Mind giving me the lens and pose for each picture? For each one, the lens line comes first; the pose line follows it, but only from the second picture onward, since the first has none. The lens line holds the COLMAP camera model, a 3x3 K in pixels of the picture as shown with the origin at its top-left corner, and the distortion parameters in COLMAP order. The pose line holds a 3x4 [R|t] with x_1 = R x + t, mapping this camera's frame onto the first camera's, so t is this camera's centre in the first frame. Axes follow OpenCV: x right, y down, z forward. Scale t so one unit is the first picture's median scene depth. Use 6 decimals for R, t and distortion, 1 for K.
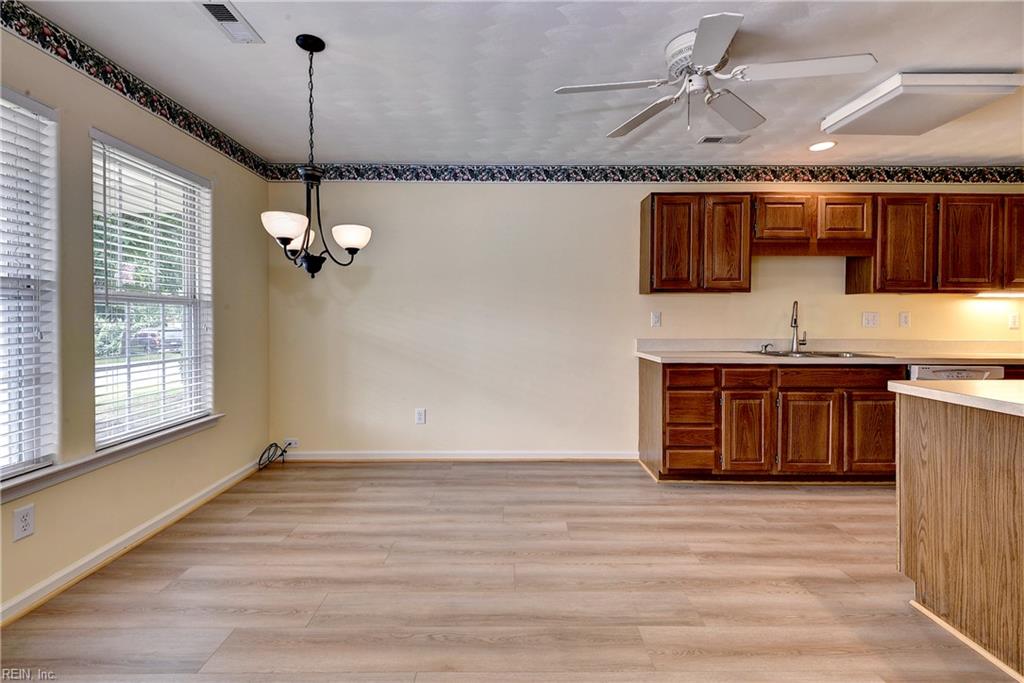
lens RADIAL K [[489.8, 0, 515.8], [0, 489.8, 321.2], [0, 0, 1]] dist [0.032237, -0.019640]
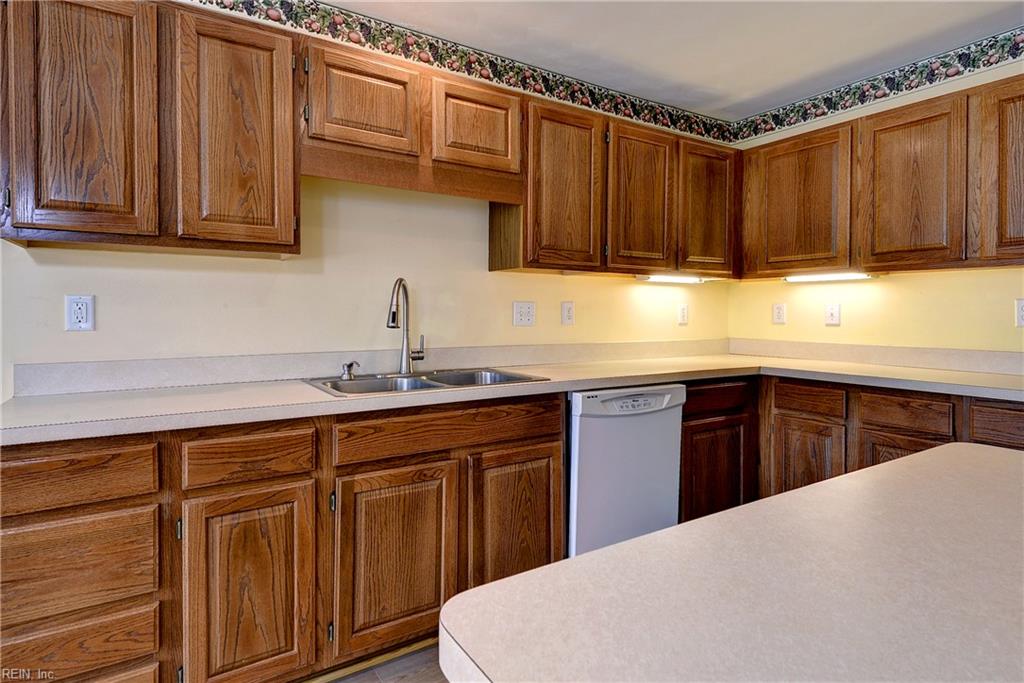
lens RADIAL K [[553.9, 0, 511.6], [0, 553.9, 318.9], [0, 0, 1]] dist [0.037779, 0.000113]
pose [[0.856681, -0.006719, 0.515803, 0.375700], [0.003782, 0.999970, 0.006744, -0.000864], [-0.515833, -0.003826, 0.856681, 0.450216]]
